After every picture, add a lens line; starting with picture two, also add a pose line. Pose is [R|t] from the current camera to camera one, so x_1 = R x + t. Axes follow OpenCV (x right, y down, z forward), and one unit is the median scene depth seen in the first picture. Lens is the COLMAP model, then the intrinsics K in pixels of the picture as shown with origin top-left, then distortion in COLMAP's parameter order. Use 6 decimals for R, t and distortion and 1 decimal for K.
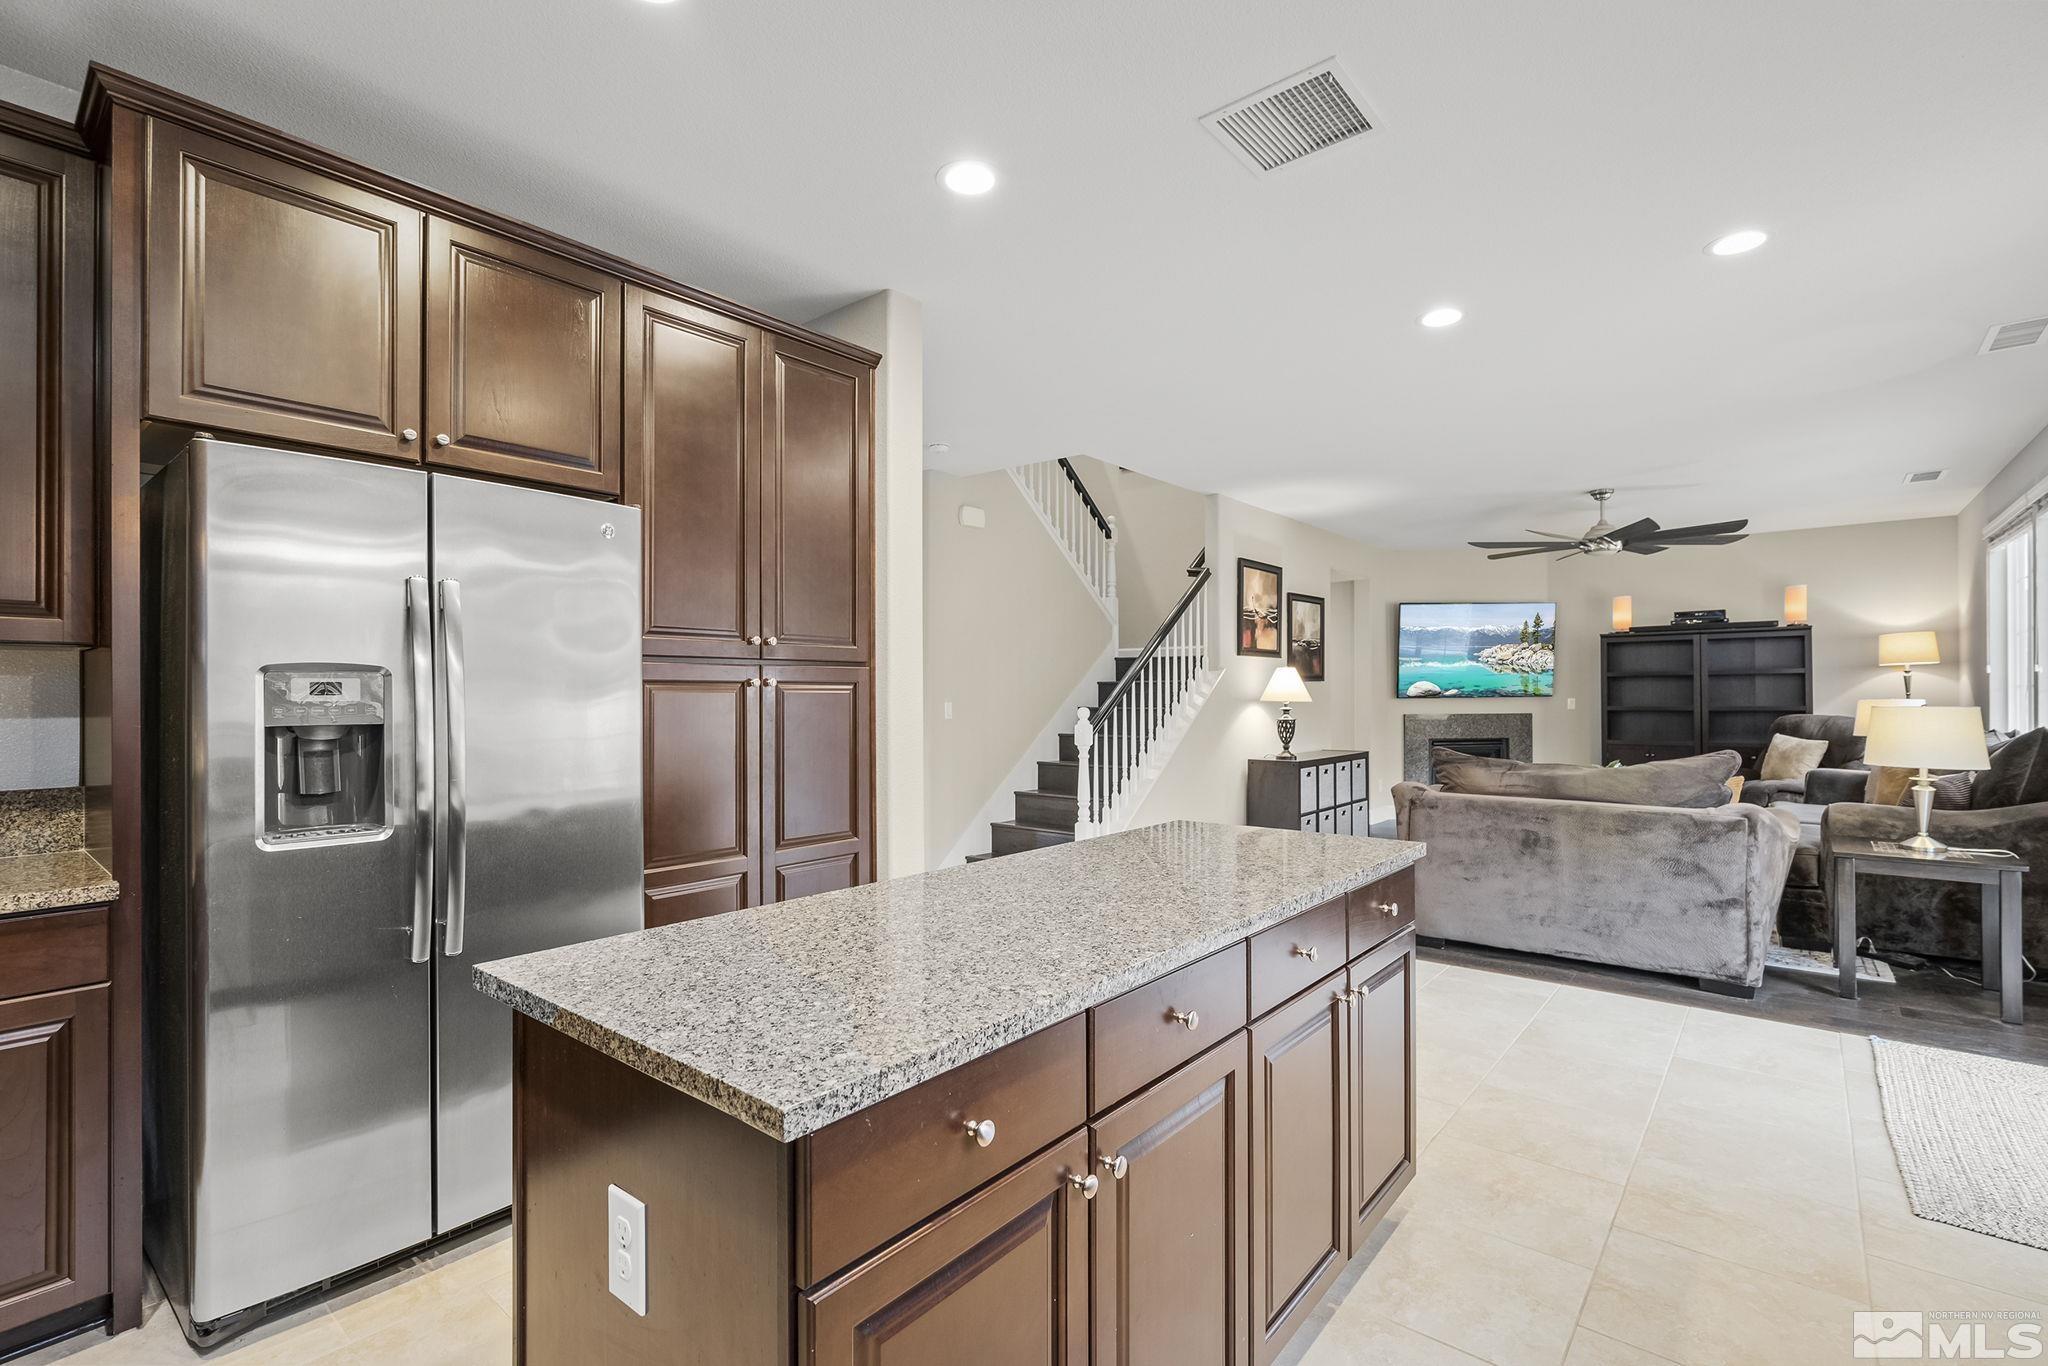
lens RADIAL K [[933.8, 0, 1017.5], [0, 933.8, 682.8], [0, 0, 1]] dist [-0.003357, 0.000966]
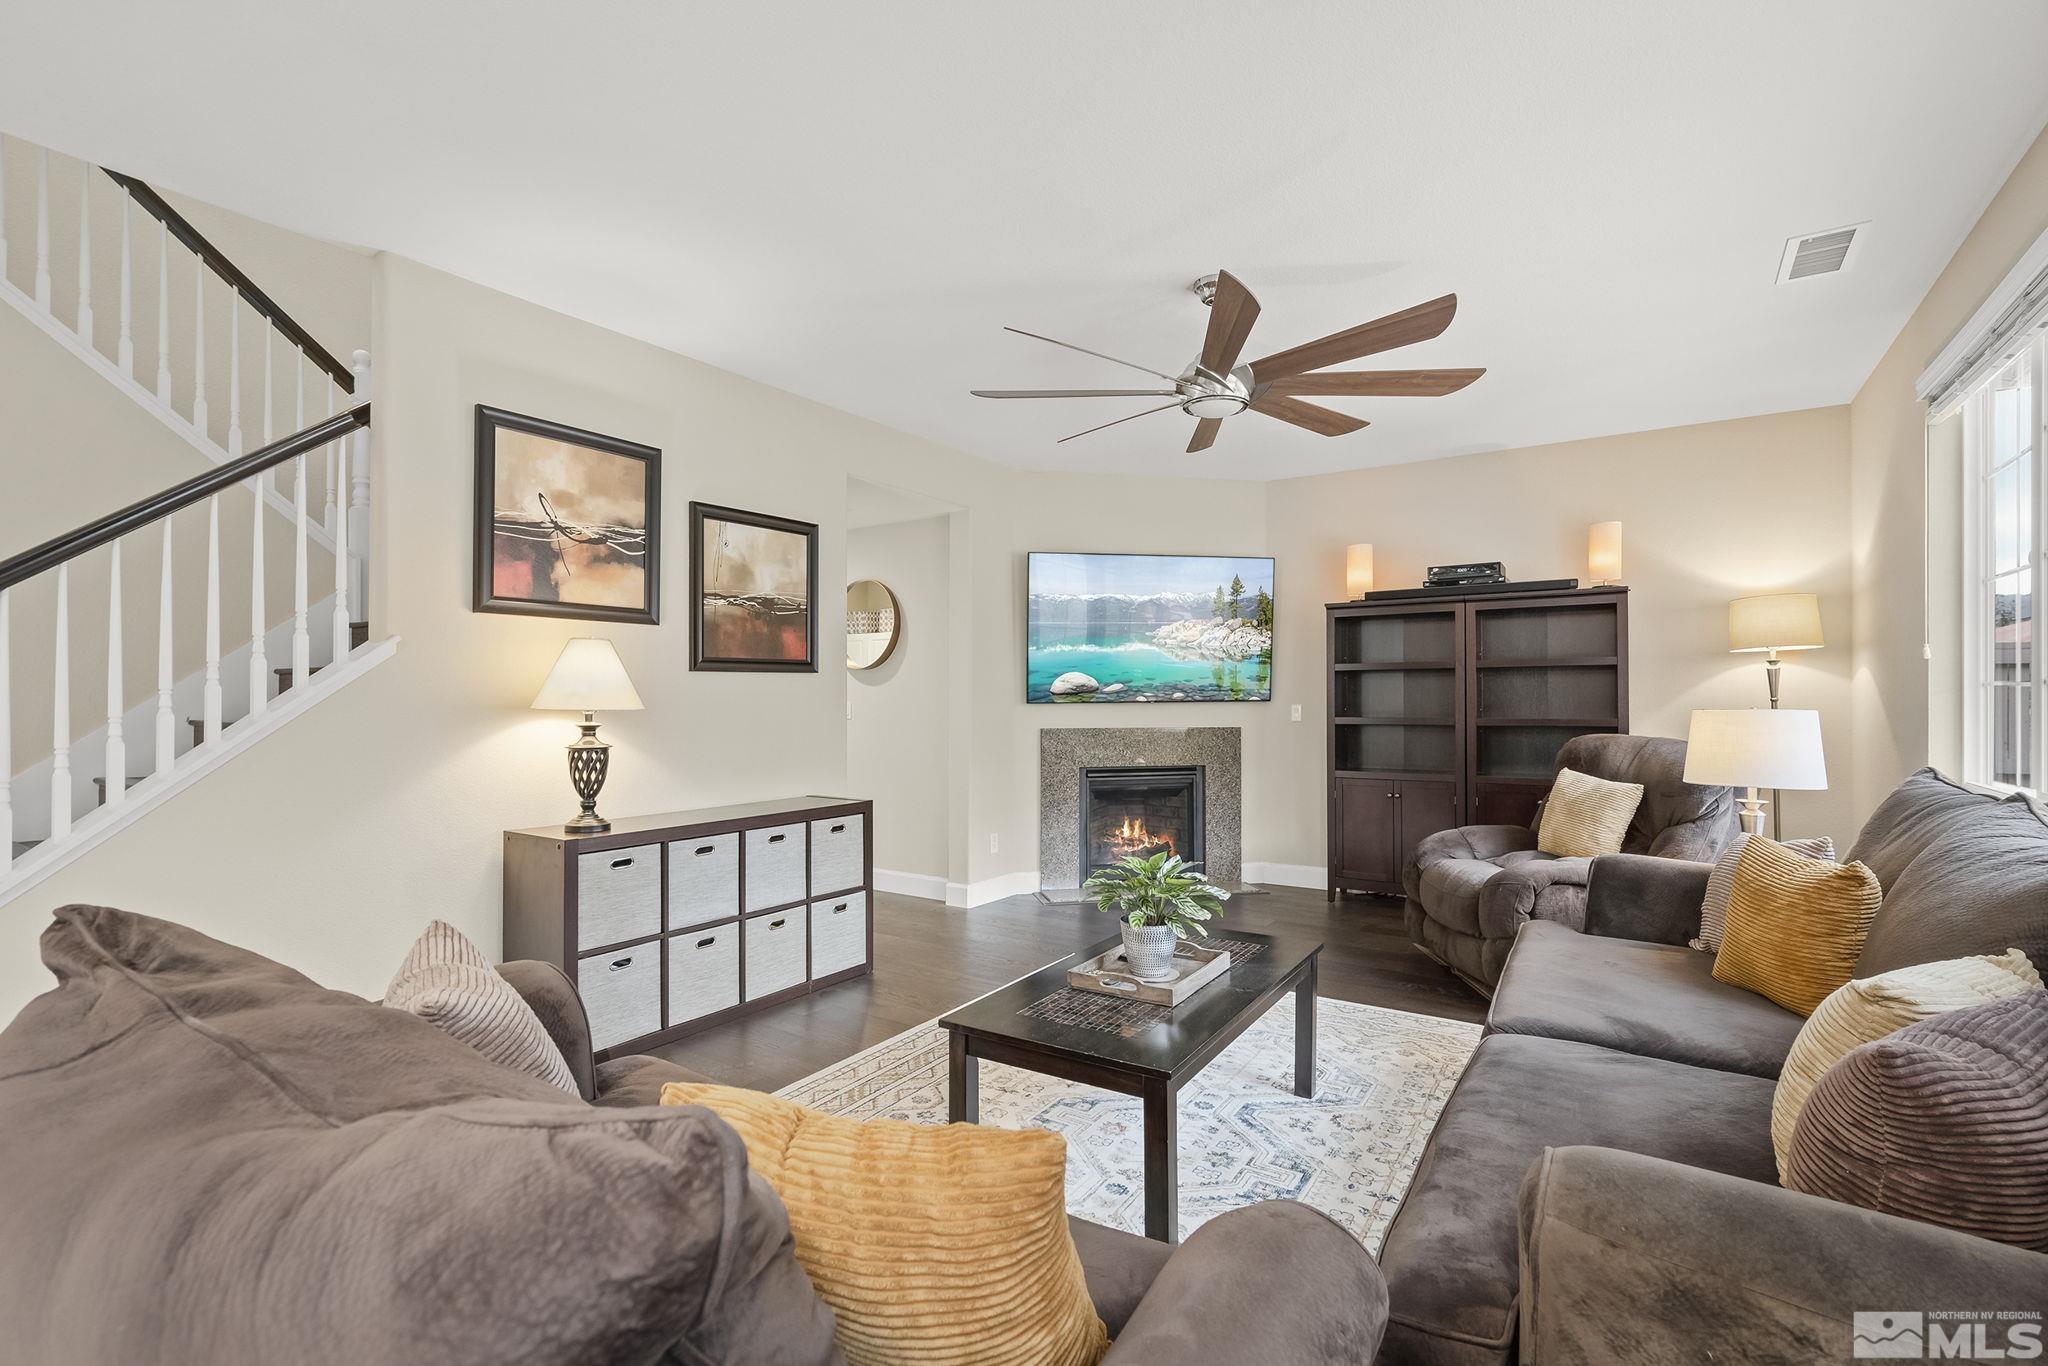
lens RADIAL K [[933.8, 0, 1021.6], [0, 933.8, 683.4], [0, 0, 1]] dist [-0.003357, 0.000966]
pose [[0.995174, 0.006040, 0.097937, 0.411122], [-0.005777, 0.999979, -0.002968, 0.005975], [-0.097953, 0.002388, 0.995188, 0.446312]]
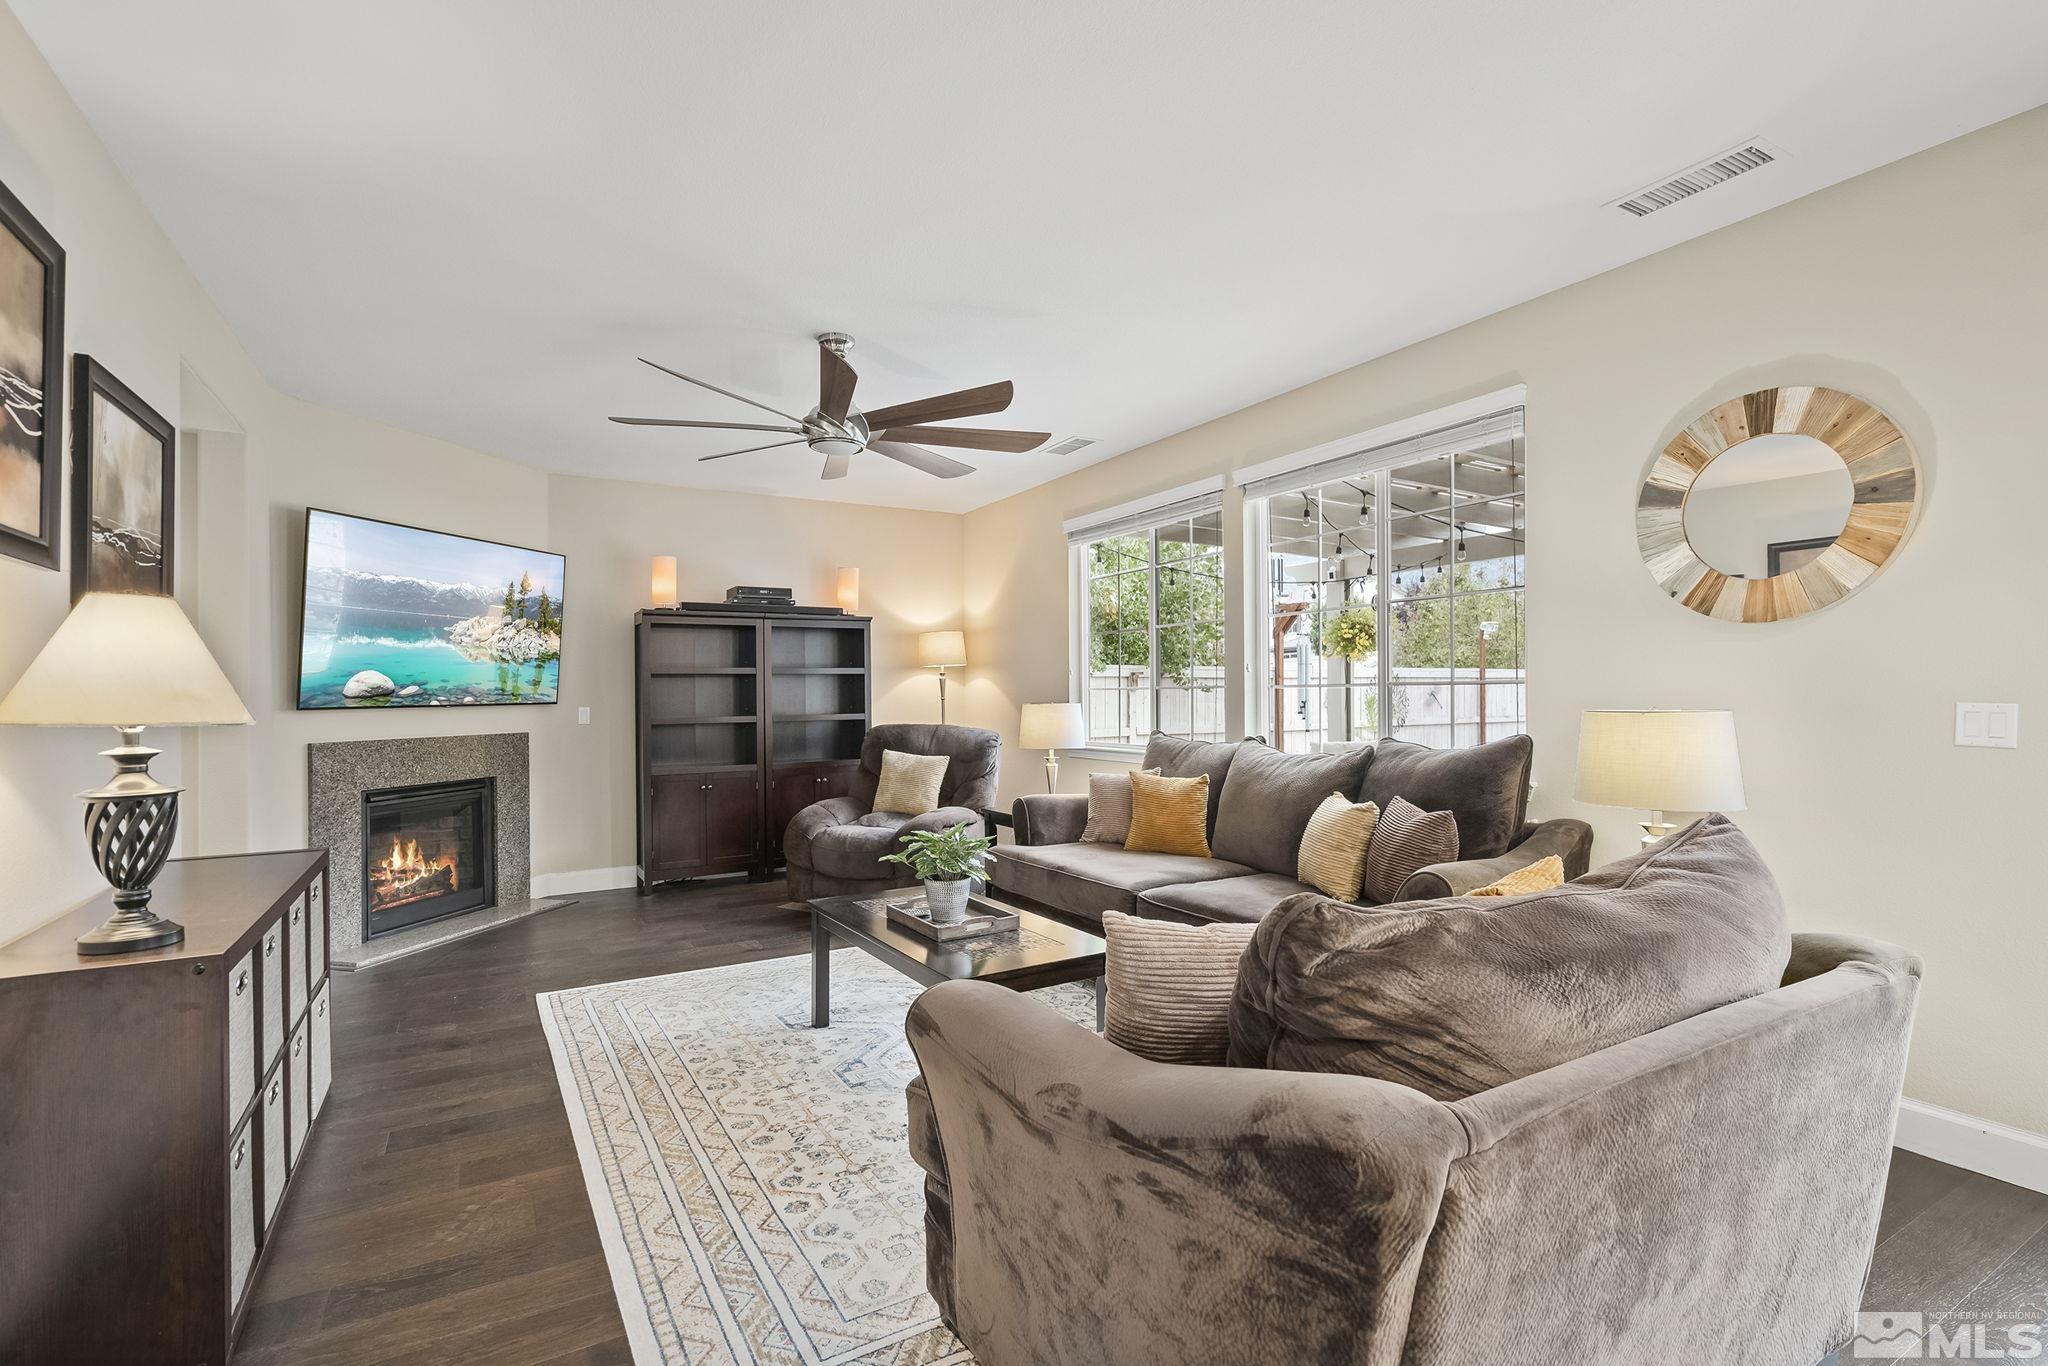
lens RADIAL K [[933.8, 0, 1002.7], [0, 933.8, 699.9], [0, 0, 1]] dist [-0.003357, 0.000966]
pose [[0.361257, -0.002077, 0.932464, 0.117854], [-0.003327, 0.999988, 0.003517, 0.009907], [-0.932460, -0.004373, 0.361246, 0.603478]]
